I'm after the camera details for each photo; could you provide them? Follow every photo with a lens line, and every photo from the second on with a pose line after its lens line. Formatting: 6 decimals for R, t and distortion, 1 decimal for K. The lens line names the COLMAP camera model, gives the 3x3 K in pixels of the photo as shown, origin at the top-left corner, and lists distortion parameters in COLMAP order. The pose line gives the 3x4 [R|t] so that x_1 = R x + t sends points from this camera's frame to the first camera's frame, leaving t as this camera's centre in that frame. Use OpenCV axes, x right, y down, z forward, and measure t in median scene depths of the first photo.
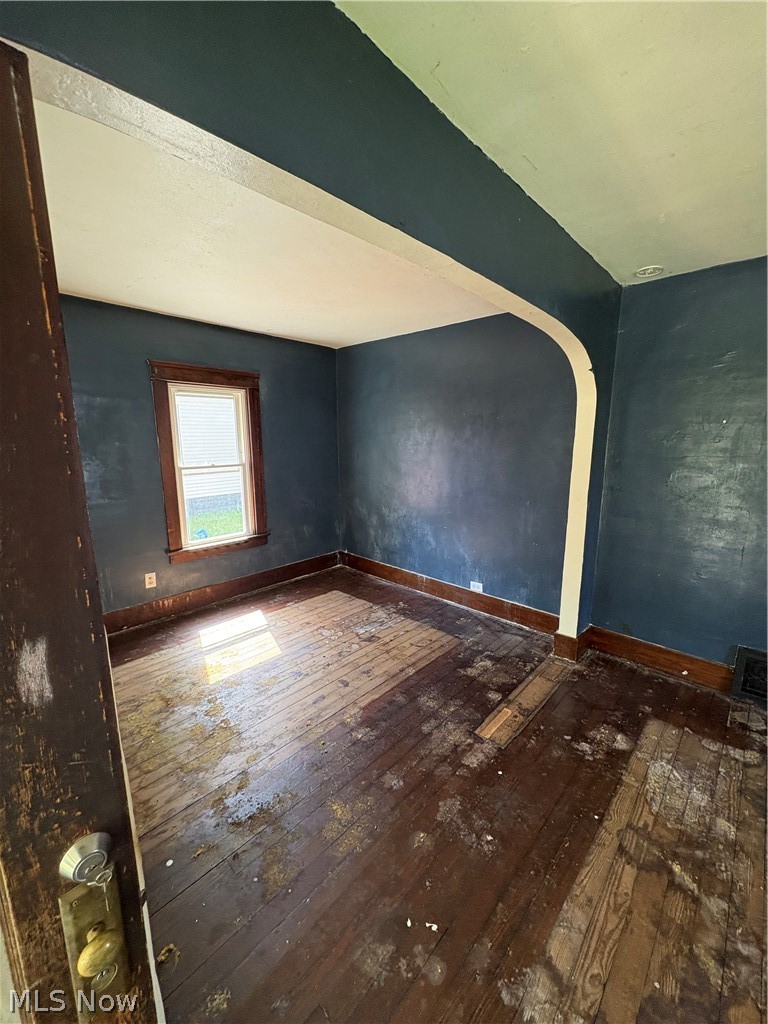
lens RADIAL K [[407.6, 0, 384.2], [0, 407.6, 510.8], [0, 0, 1]] dist [-0.000159, 0.000001]
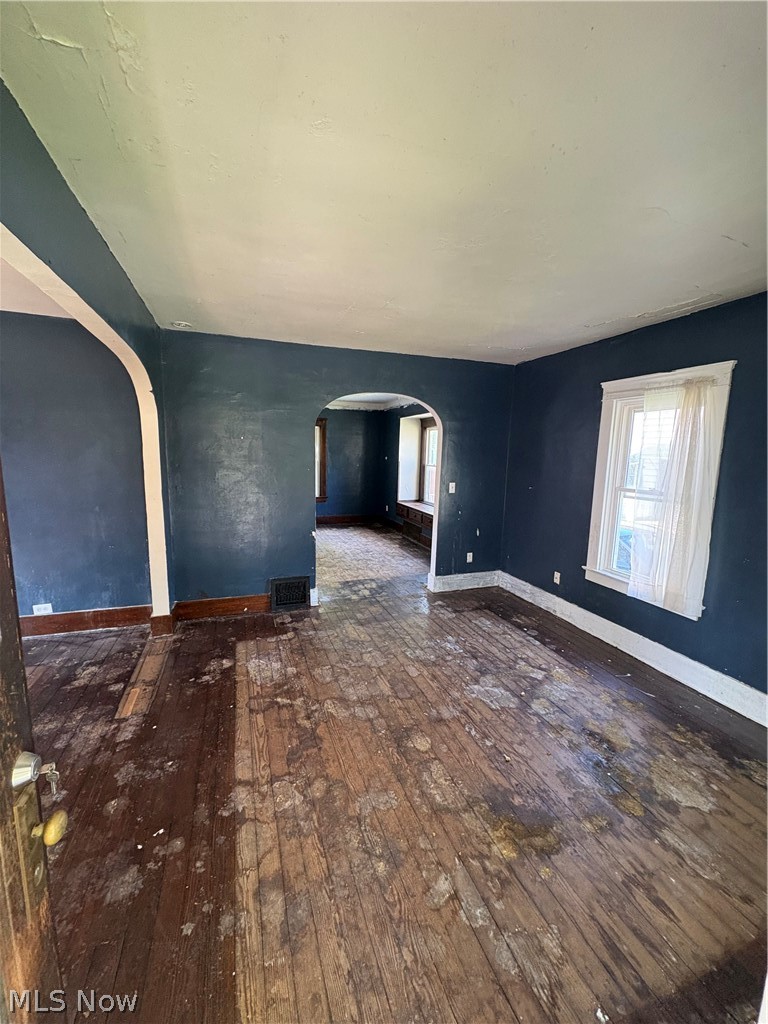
lens RADIAL K [[407.6, 0, 383.4], [0, 407.6, 511.9], [0, 0, 1]] dist [-0.000159, 0.000001]
pose [[0.456008, -0.121145, 0.881692, -0.247655], [0.139815, 0.988142, 0.063460, 0.027278], [-0.878925, 0.094336, 0.467538, -0.128727]]
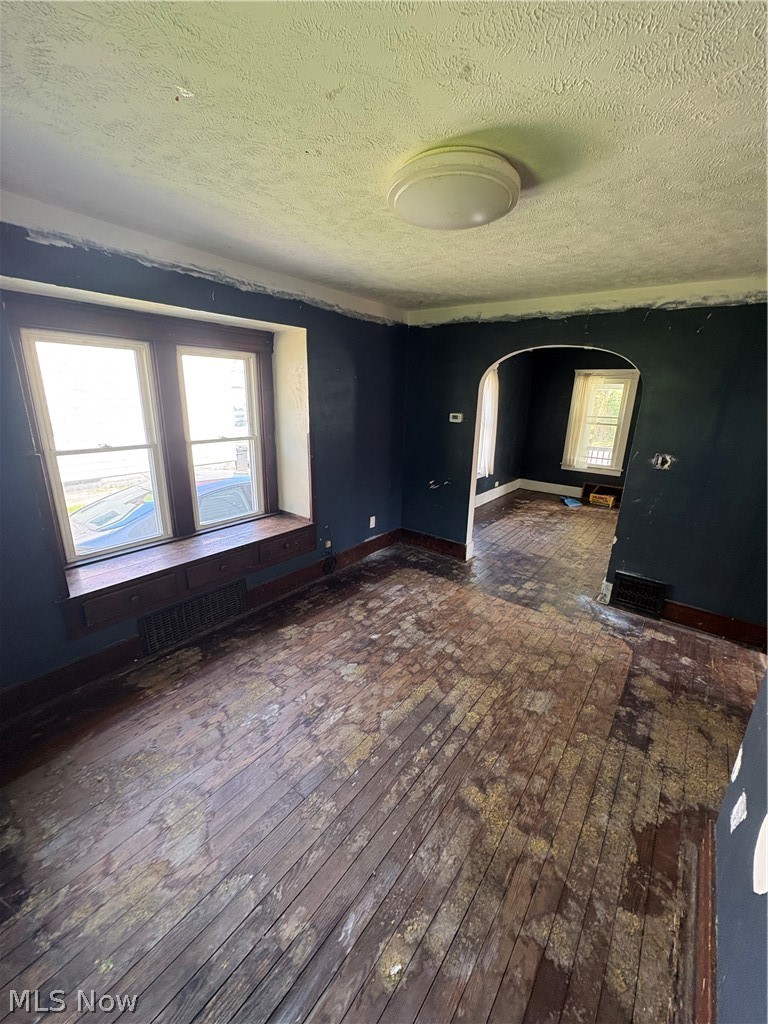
lens RADIAL K [[407.6, 0, 384.7], [0, 407.6, 510.0], [0, 0, 1]] dist [-0.000159, 0.000001]
pose [[-0.994615, 0.002819, -0.103599, 1.622156], [-0.044234, 0.892458, 0.448957, -0.364162], [0.093723, 0.451122, -0.887527, 1.672379]]
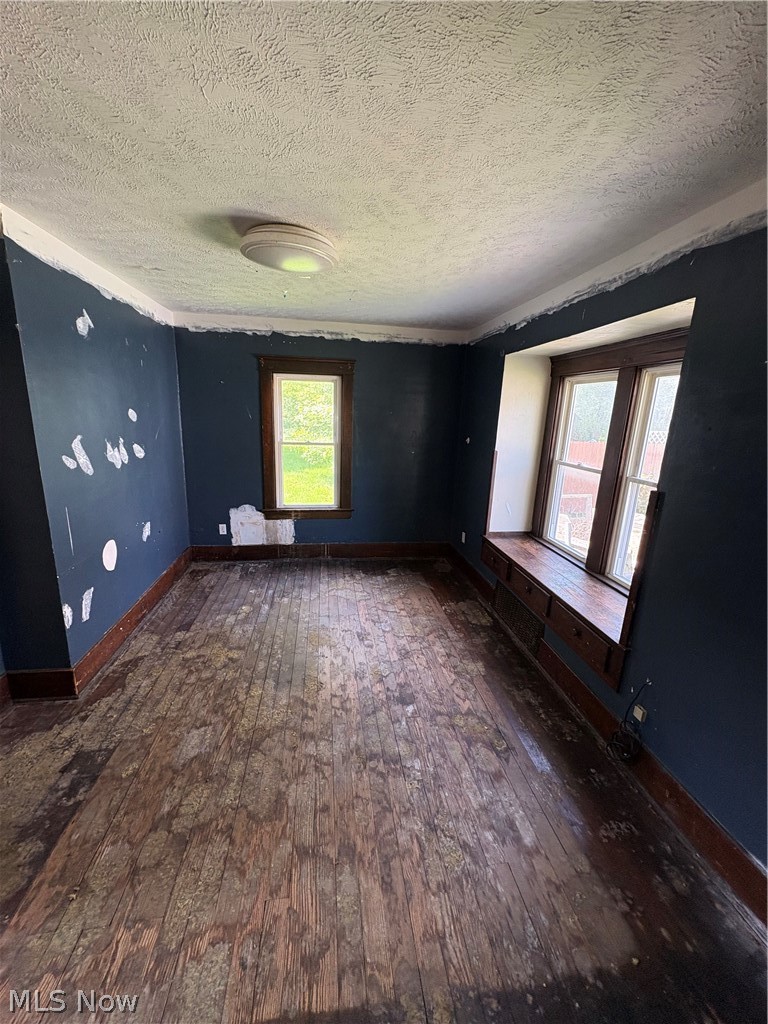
lens RADIAL K [[407.6, 0, 383.6], [0, 407.6, 510.9], [0, 0, 1]] dist [-0.000159, 0.000001]
pose [[0.621524, -0.161694, 0.766527, 0.967301], [0.103866, 0.986838, 0.123949, -0.122753], [-0.776479, 0.002578, 0.630138, 0.465523]]
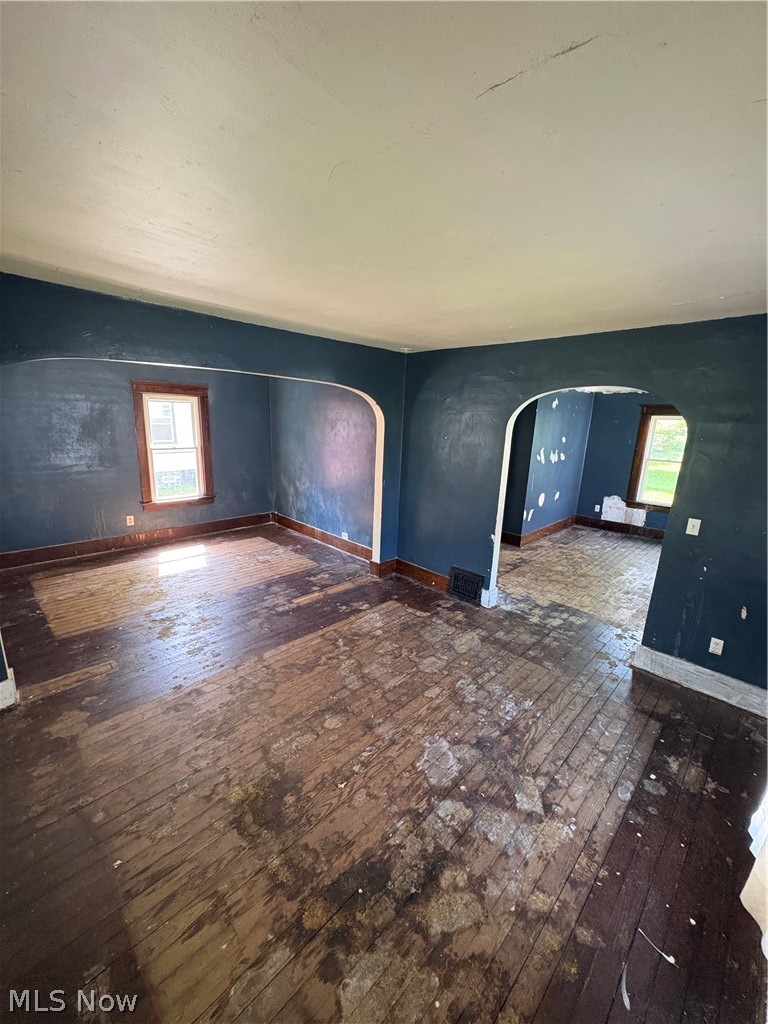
lens RADIAL K [[407.6, 0, 383.7], [0, 407.6, 510.1], [0, 0, 1]] dist [-0.000159, 0.000001]
pose [[0.998870, 0.044065, -0.017826, 0.488302], [-0.043193, 0.997976, 0.046676, 0.018139], [0.019847, -0.045853, 0.998751, -0.622333]]
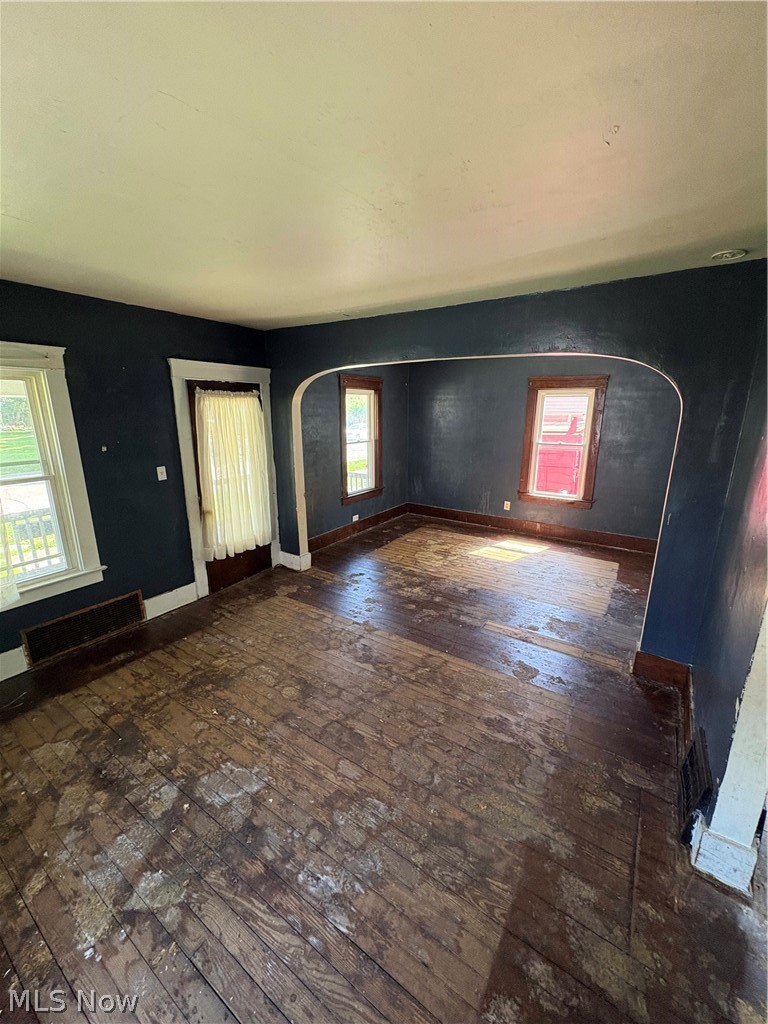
lens RADIAL K [[407.6, 0, 384.8], [0, 407.6, 510.4], [0, 0, 1]] dist [-0.000159, 0.000001]
pose [[0.164820, 0.244452, -0.955551, 1.168466], [-0.181232, 0.959812, 0.214282, -0.103310], [0.969531, 0.137858, 0.202499, 0.163935]]
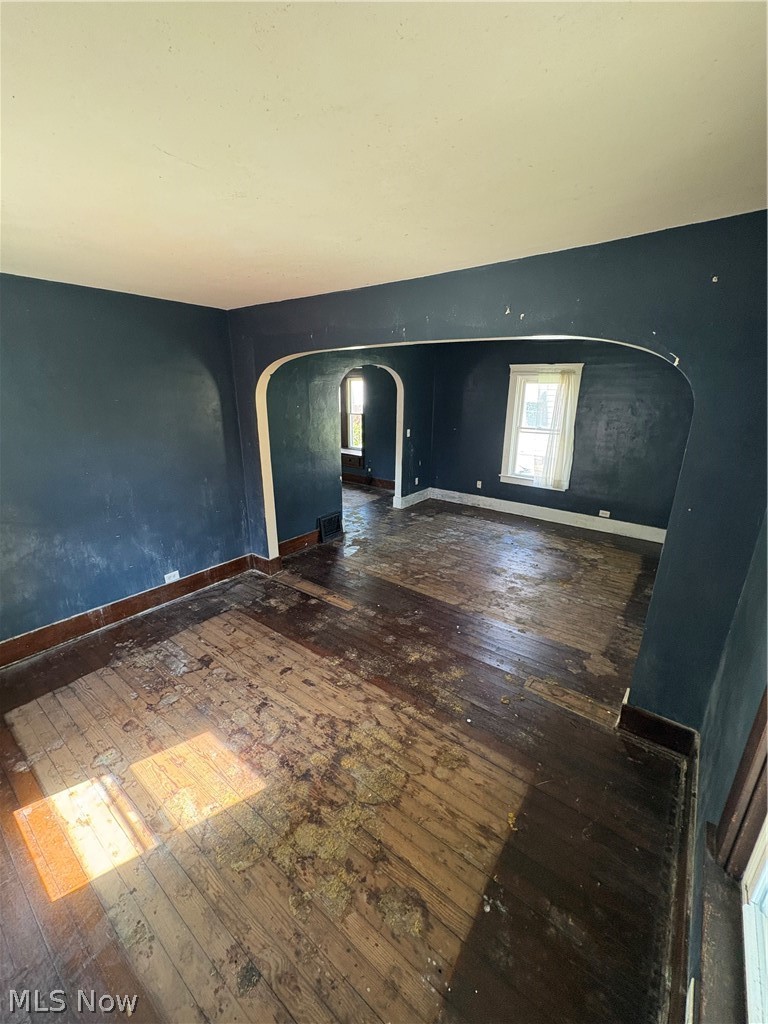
lens RADIAL K [[407.6, 0, 383.6], [0, 407.6, 512.1], [0, 0, 1]] dist [-0.000159, 0.000001]
pose [[-0.097775, -0.297410, 0.949730, -0.895549], [0.175663, 0.934162, 0.310619, -0.222290], [-0.979583, 0.197204, -0.039094, 0.626975]]
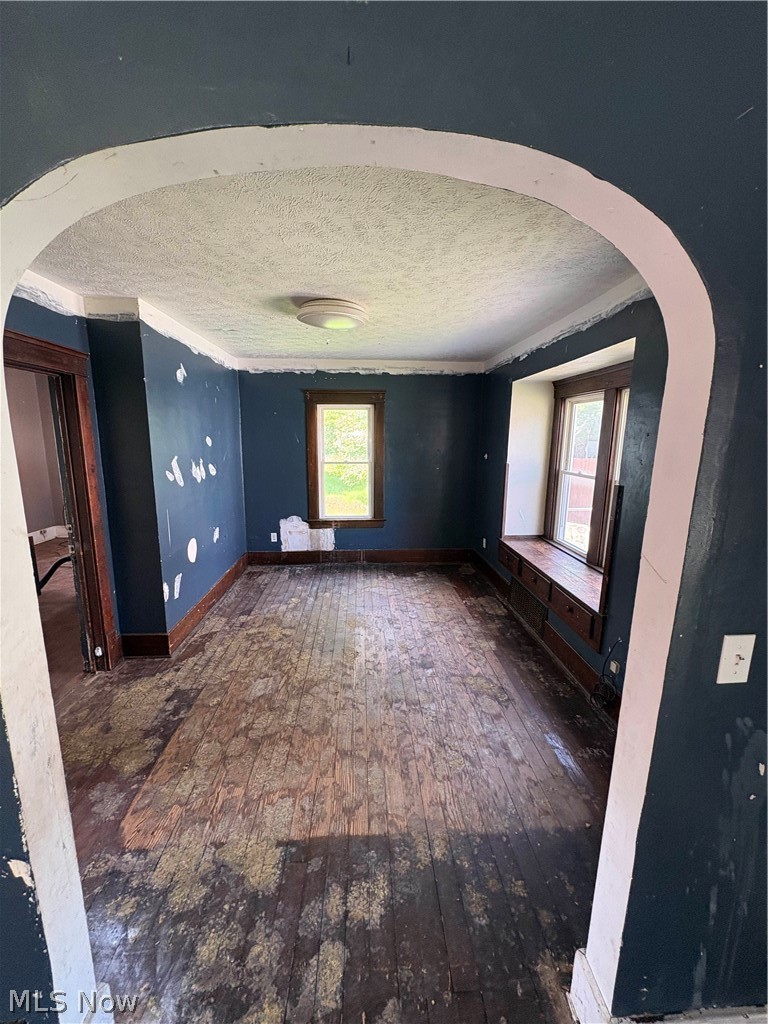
lens RADIAL K [[407.6, 0, 383.7], [0, 407.6, 510.3], [0, 0, 1]] dist [-0.000159, 0.000001]
pose [[0.687494, -0.123228, 0.715658, 0.826197], [0.122766, 0.991035, 0.052710, -0.081334], [-0.715738, 0.051620, 0.696459, 0.311851]]
